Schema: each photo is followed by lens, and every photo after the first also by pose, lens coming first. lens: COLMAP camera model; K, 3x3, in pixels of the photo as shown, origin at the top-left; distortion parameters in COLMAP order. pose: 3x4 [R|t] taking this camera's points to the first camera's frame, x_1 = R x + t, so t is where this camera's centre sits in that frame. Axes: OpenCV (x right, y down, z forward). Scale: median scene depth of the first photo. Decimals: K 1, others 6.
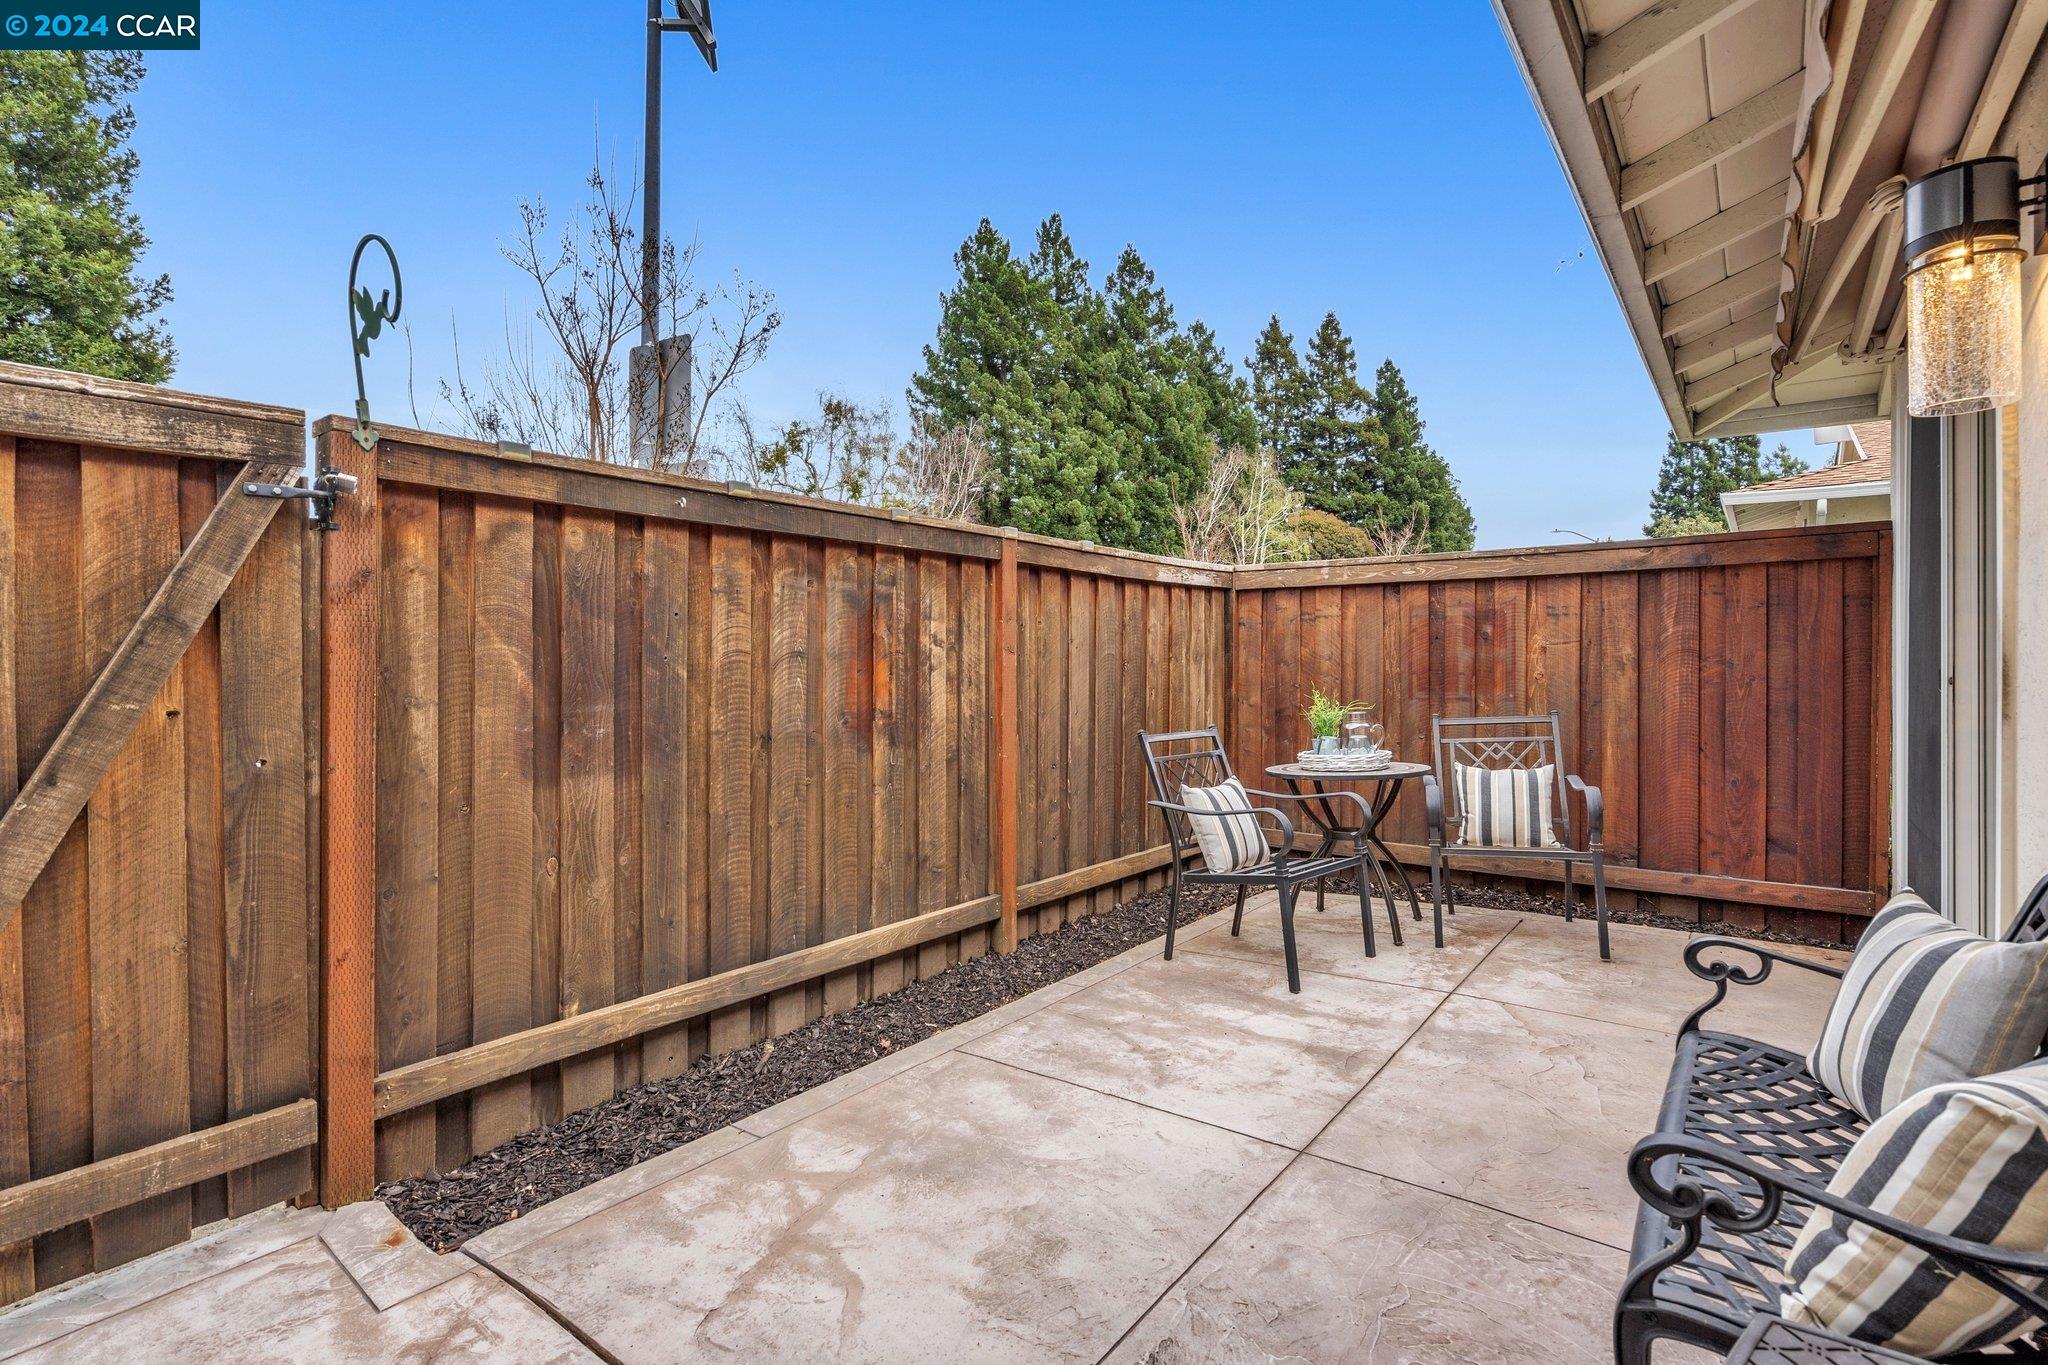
lens RADIAL K [[946.6, 0, 1007.5], [0, 946.6, 666.6], [0, 0, 1]] dist [-0.005700, -0.000282]
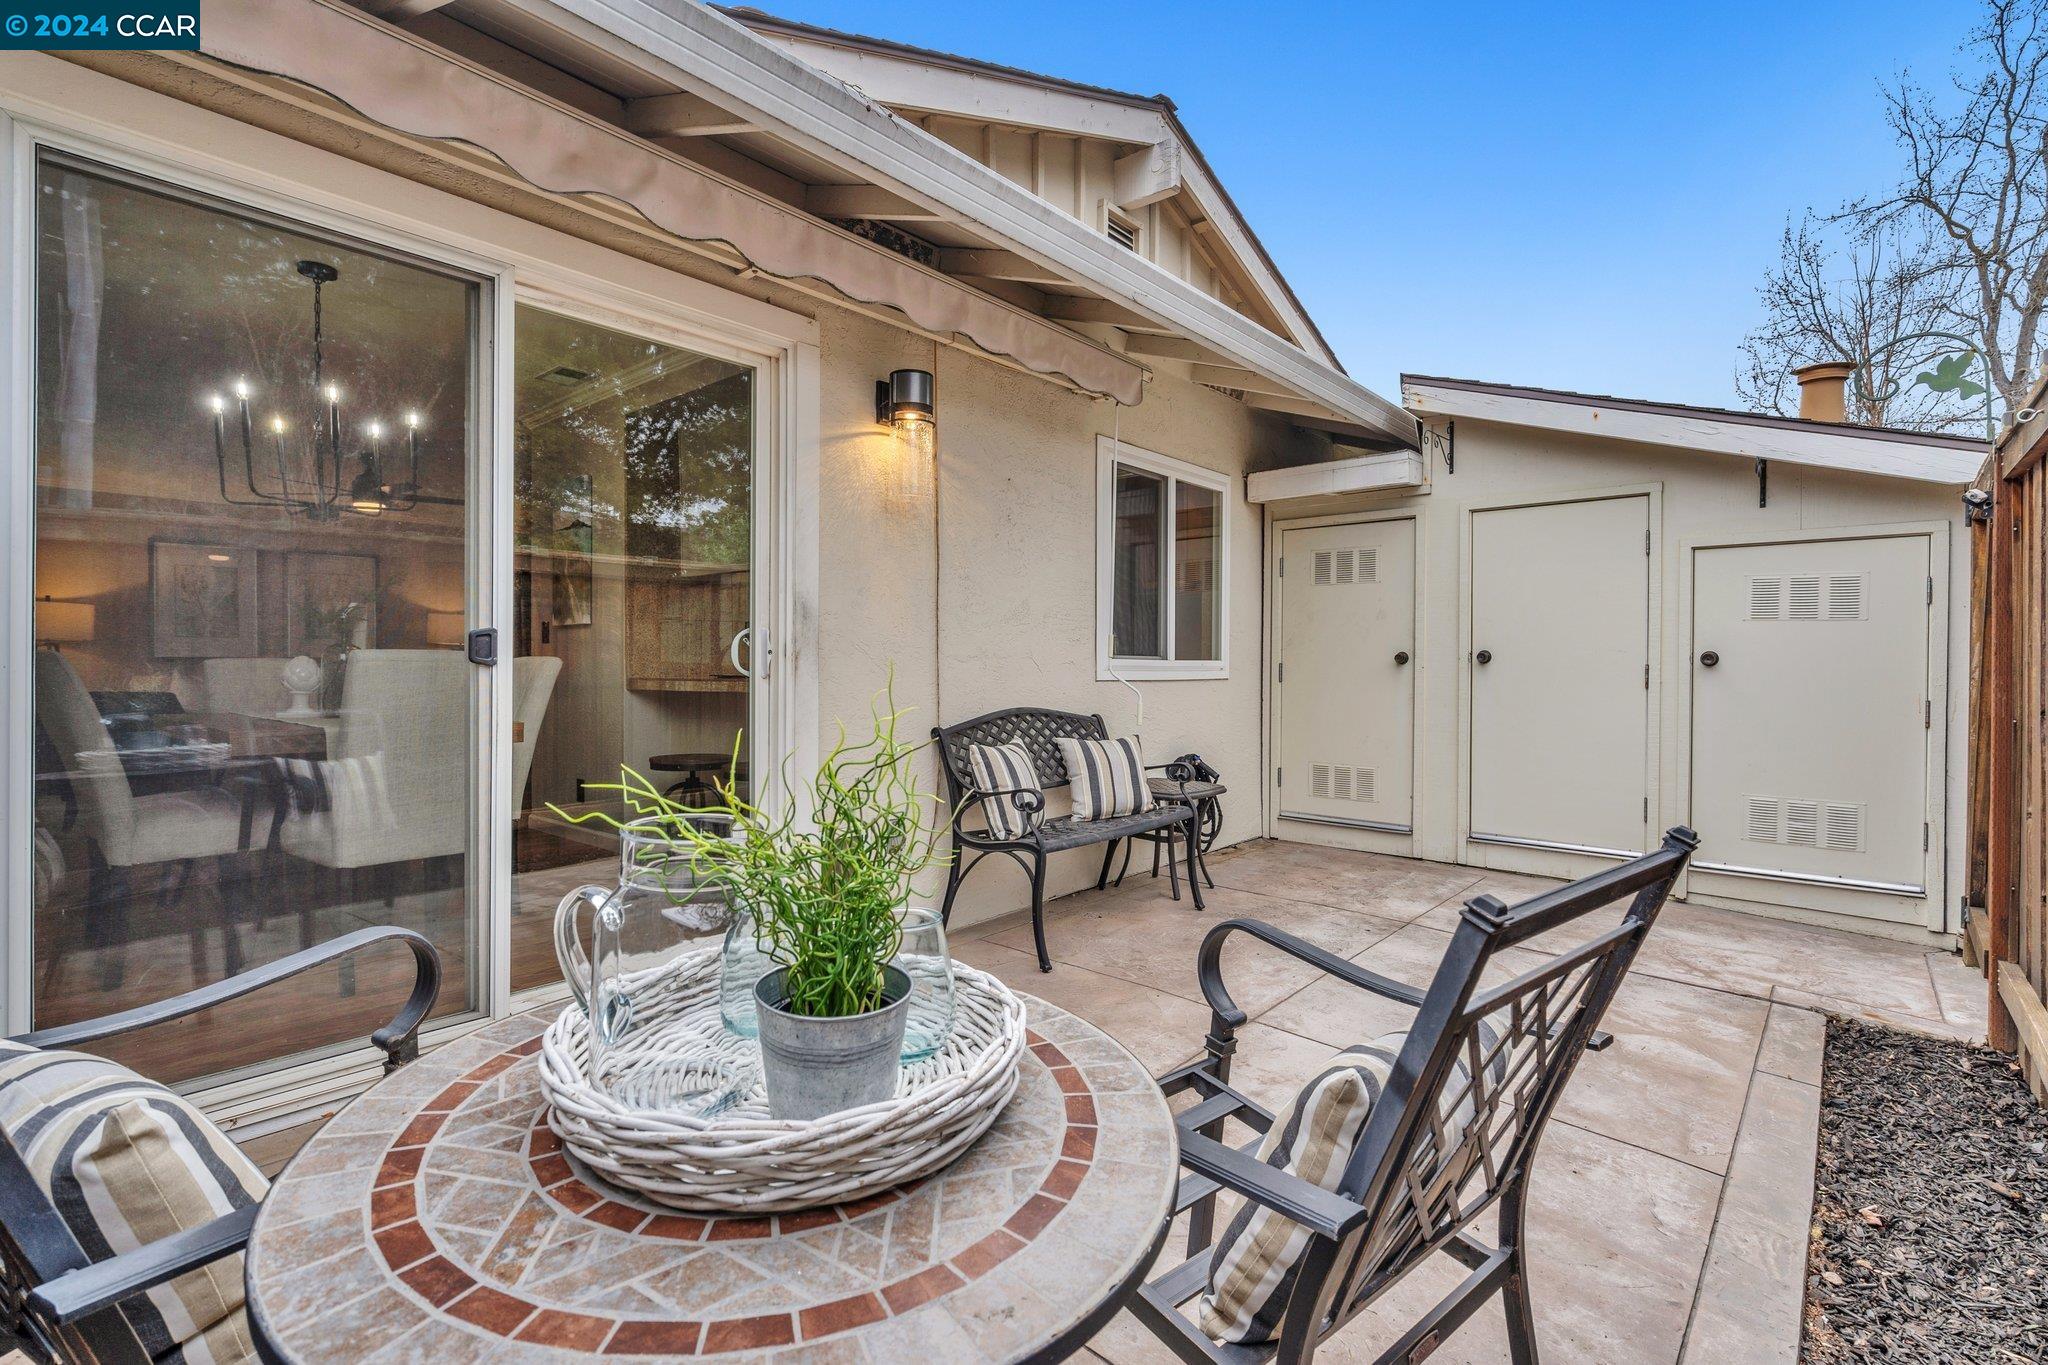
lens RADIAL K [[946.6, 0, 1029.7], [0, 946.6, 682.6], [0, 0, 1]] dist [-0.005700, -0.000282]
pose [[-0.999754, 0.000546, 0.022179, 0.416688], [0.001189, 0.999580, 0.028959, 0.019101], [-0.022153, 0.028978, -0.999335, 1.617563]]
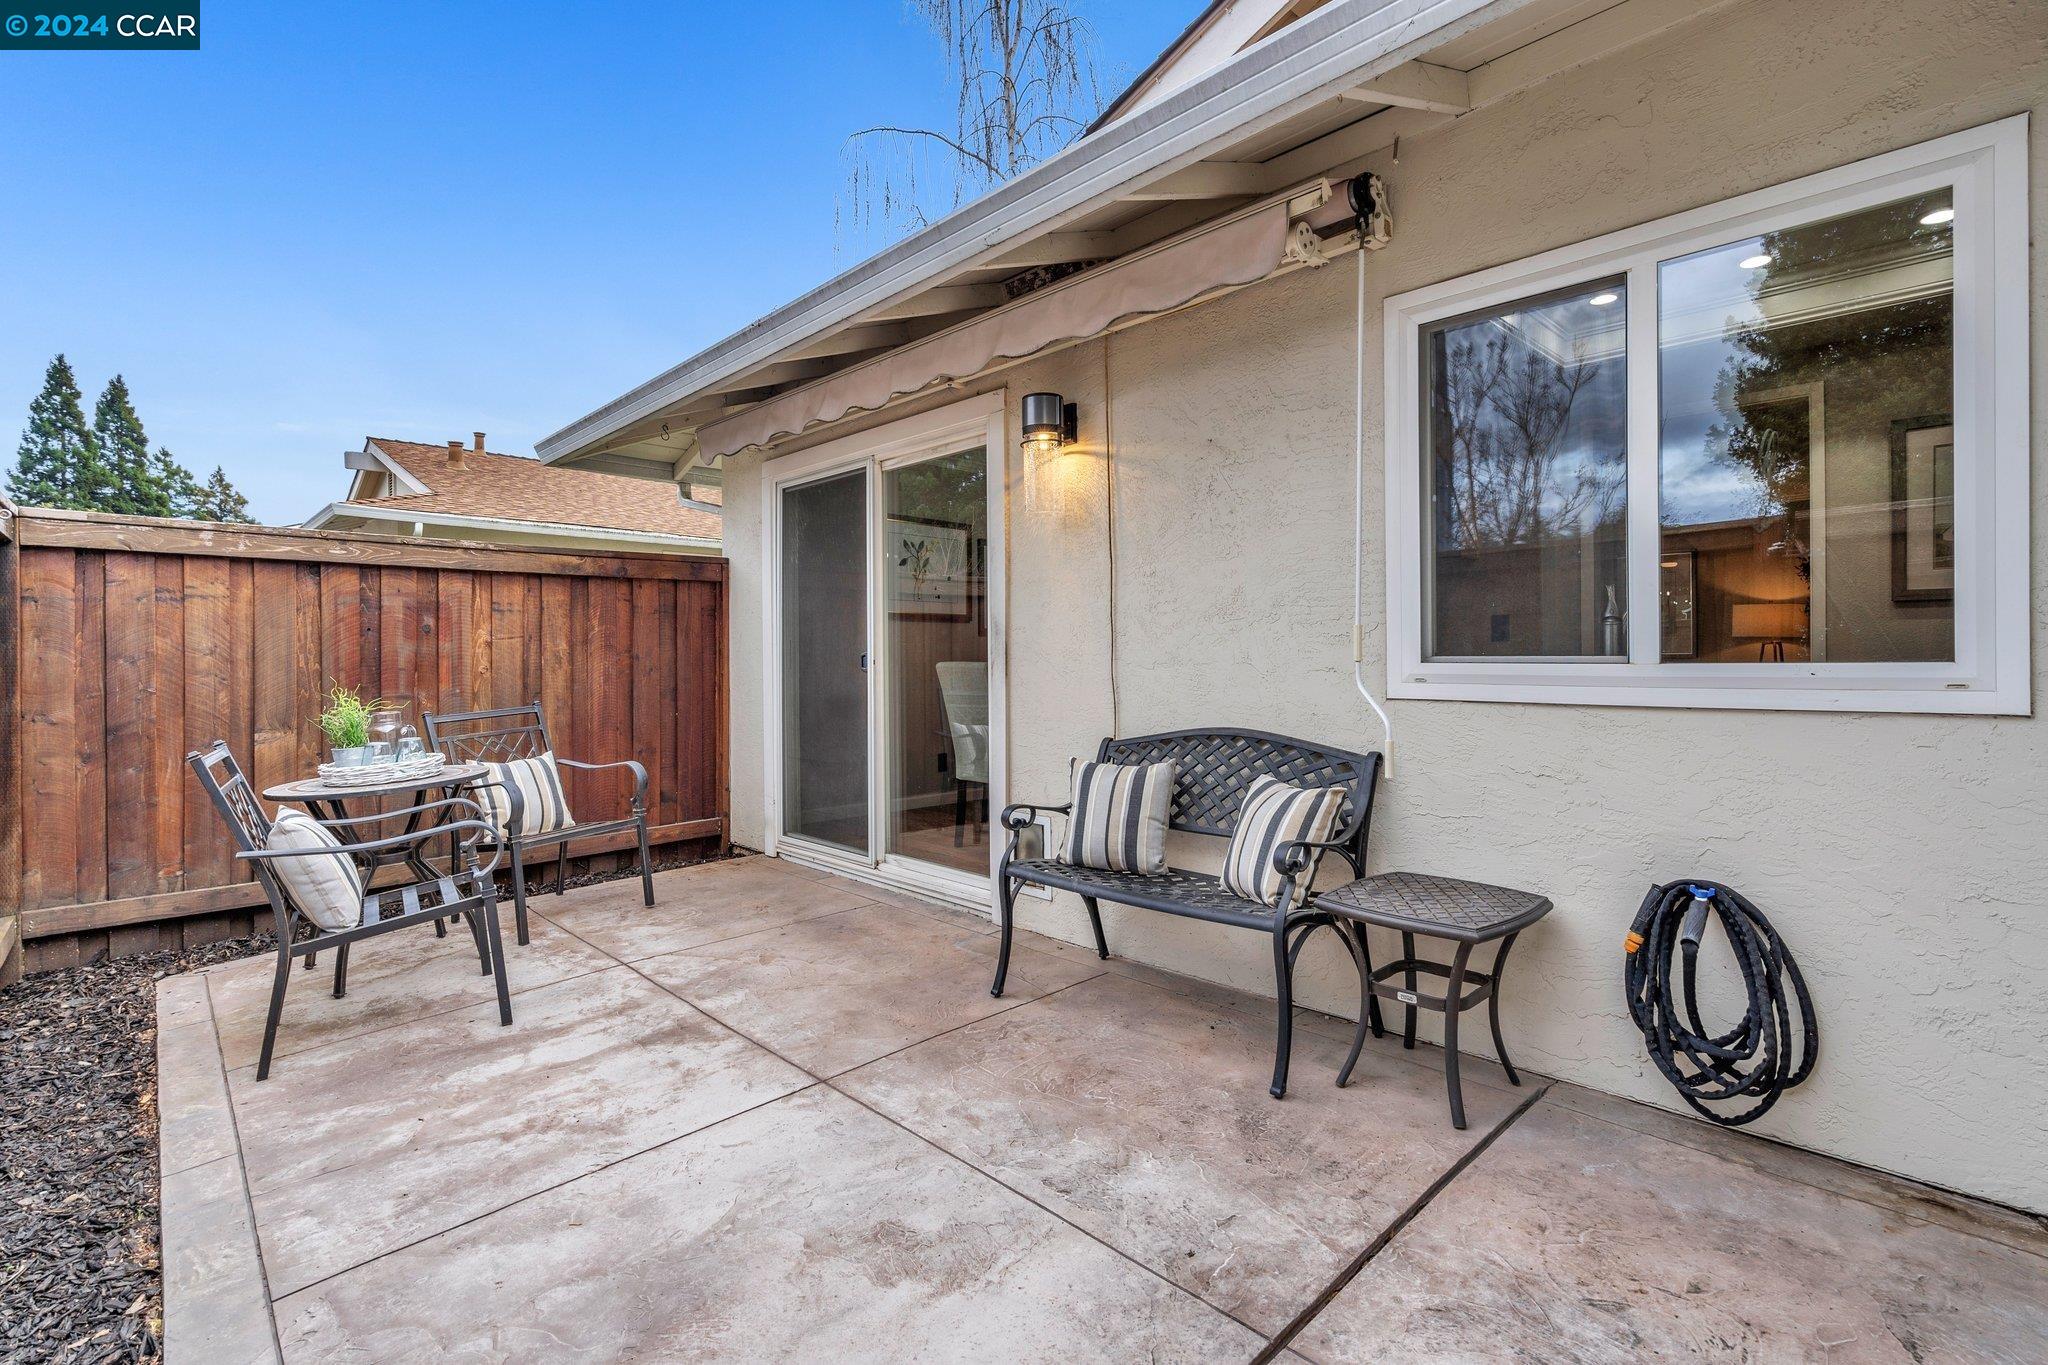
lens RADIAL K [[946.6, 0, 1018.0], [0, 946.6, 670.7], [0, 0, 1]] dist [-0.005700, -0.000282]
pose [[0.132796, -0.007059, 0.991118, -0.540982], [0.016535, 0.999851, 0.004906, 0.021939], [-0.991005, 0.015736, 0.132893, 0.443424]]
